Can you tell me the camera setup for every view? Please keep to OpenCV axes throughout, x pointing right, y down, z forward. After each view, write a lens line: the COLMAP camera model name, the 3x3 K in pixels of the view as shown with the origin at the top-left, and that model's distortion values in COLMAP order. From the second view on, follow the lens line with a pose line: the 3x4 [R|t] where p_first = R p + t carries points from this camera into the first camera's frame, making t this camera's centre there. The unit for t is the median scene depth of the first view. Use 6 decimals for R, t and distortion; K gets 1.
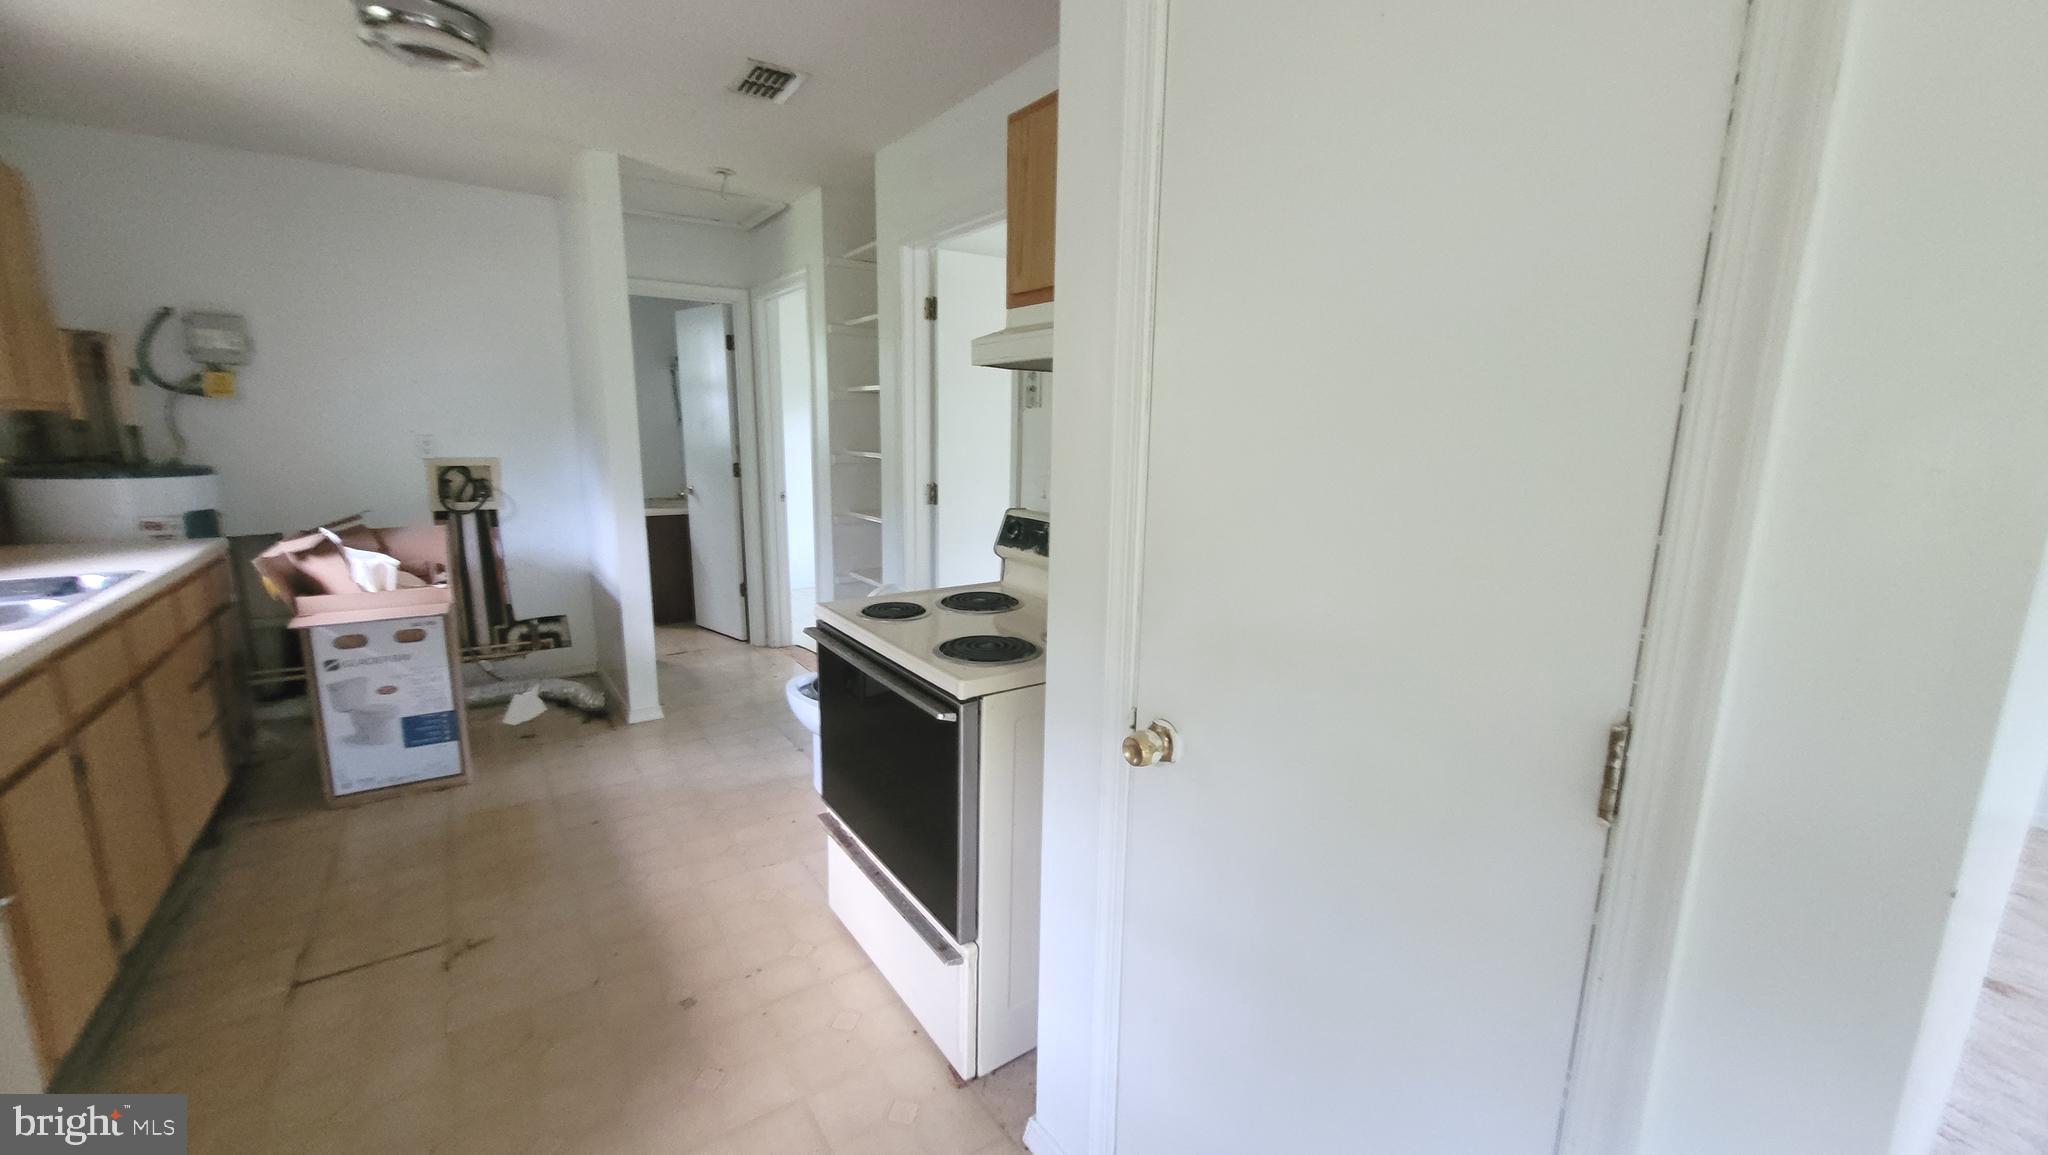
lens RADIAL K [[800.0, 0, 1027.9], [0, 800.0, 582.3], [0, 0, 1]] dist [0.002917, -0.001270]
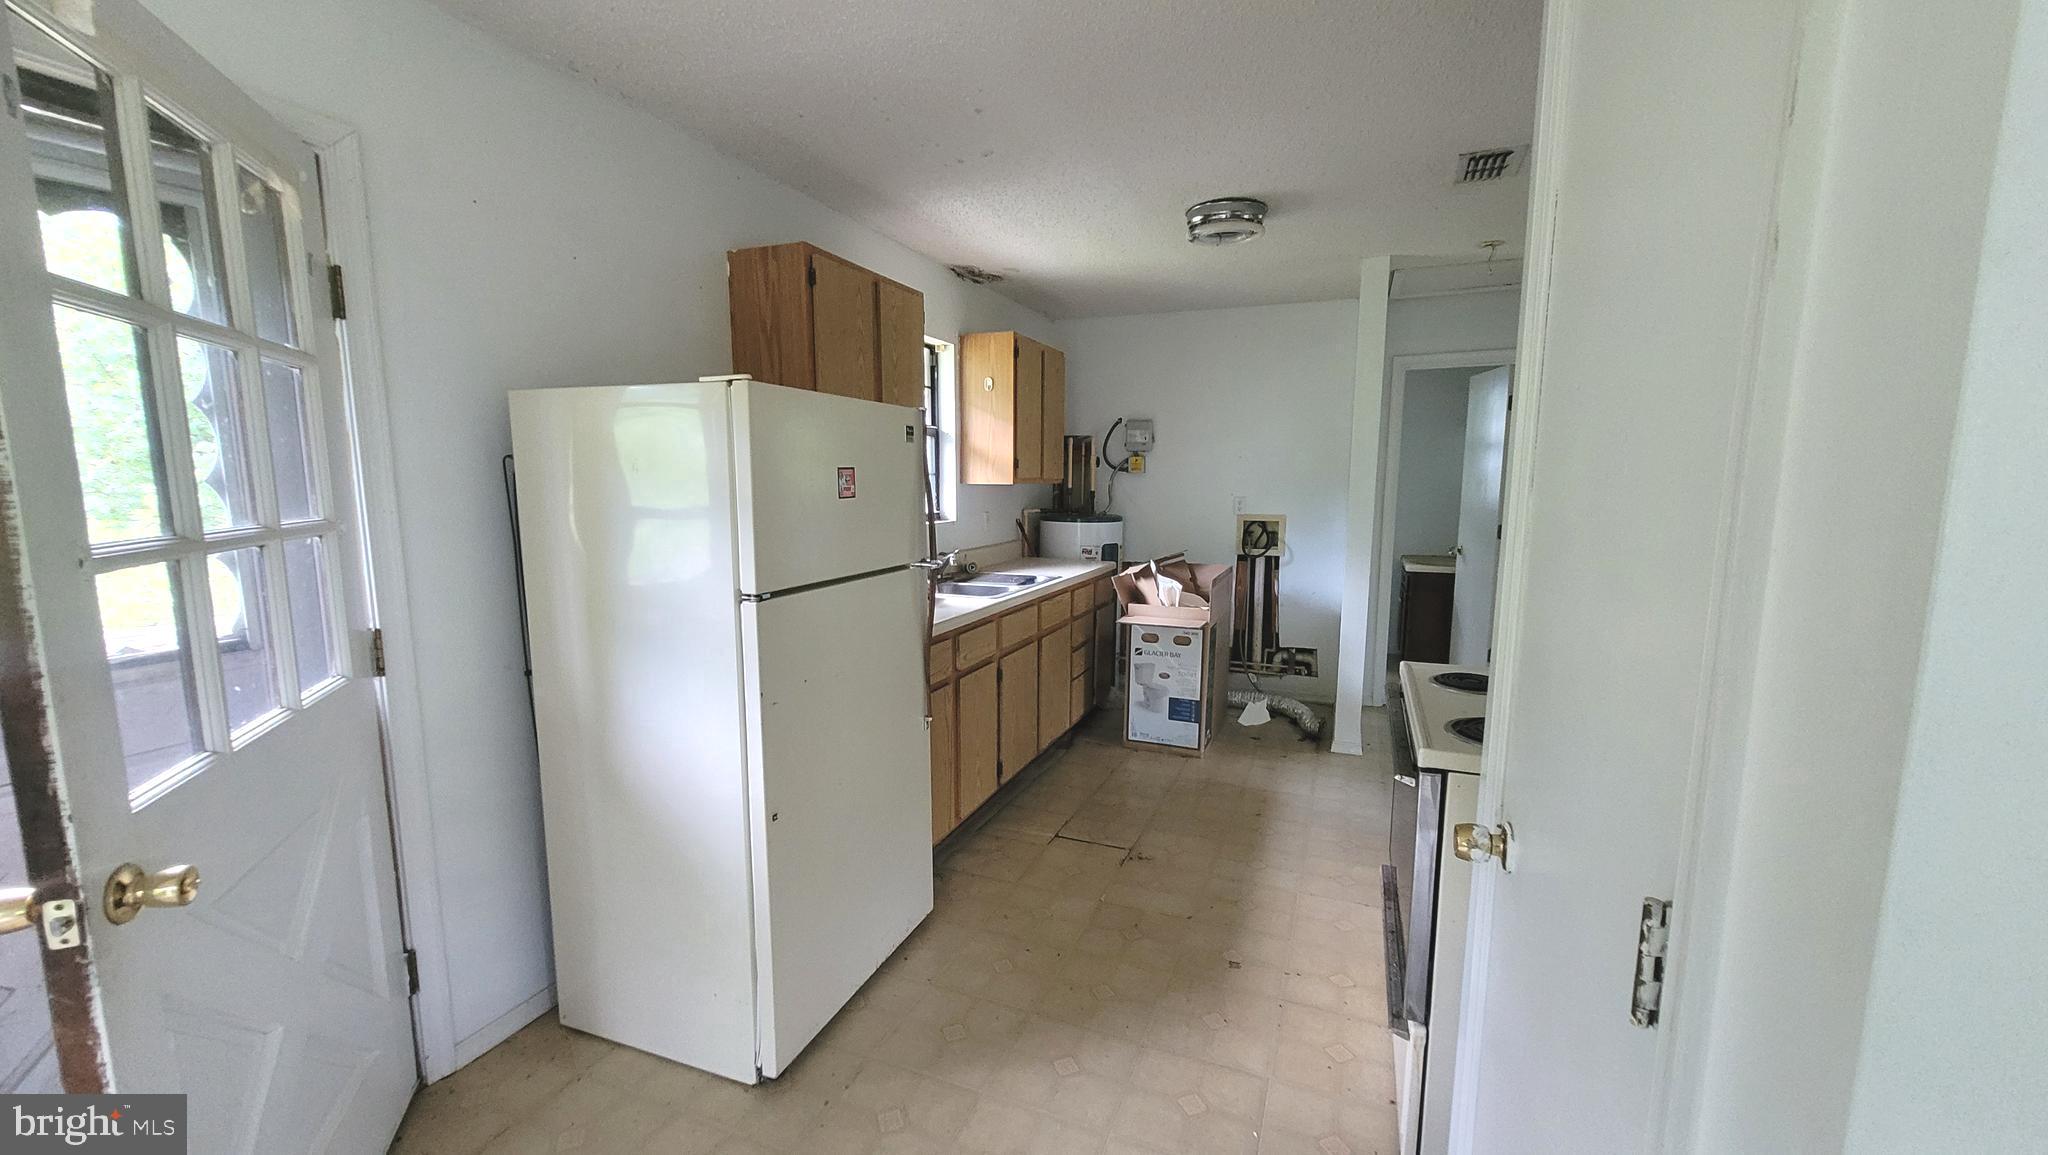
lens RADIAL K [[800.0, 0, 1034.2], [0, 800.0, 578.6], [0, 0, 1]] dist [0.002917, -0.001270]
pose [[0.546843, 0.089585, -0.832428, 0.220872], [-0.151029, 0.988503, 0.007167, -0.010161], [0.823500, 0.121801, 0.554086, 0.003400]]
